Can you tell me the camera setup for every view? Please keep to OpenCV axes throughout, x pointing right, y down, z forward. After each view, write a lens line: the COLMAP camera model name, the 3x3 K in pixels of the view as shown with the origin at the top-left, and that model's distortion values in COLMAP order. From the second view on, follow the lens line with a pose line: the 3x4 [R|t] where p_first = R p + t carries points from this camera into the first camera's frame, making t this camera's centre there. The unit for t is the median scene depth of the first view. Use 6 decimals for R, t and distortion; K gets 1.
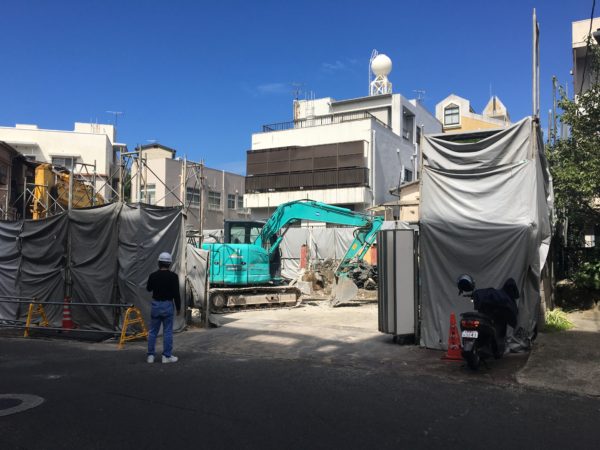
lens RADIAL K [[510.5, 0, 320.6], [0, 510.5, 225.2], [0, 0, 1]] dist [0.002368, -0.001965]
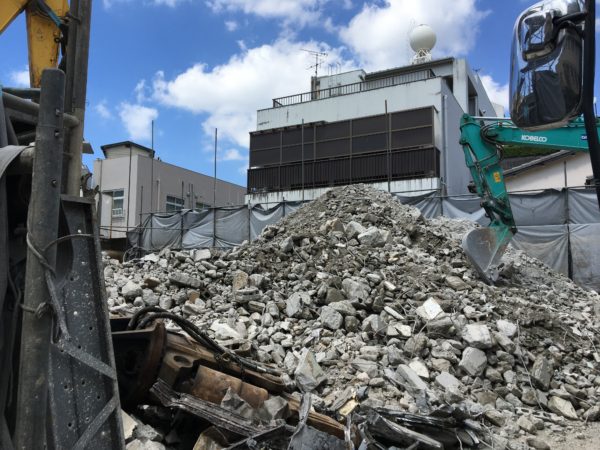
lens RADIAL K [[508.0, 0, 300.0], [0, 508.0, 225.0], [0, 0, 1]] dist [0.013022, 0.002628]
pose [[0.999788, 0.001906, -0.020519, -0.062515], [-0.003269, 0.997773, -0.066627, 0.024058], [0.020347, 0.066680, 0.997567, 0.325424]]
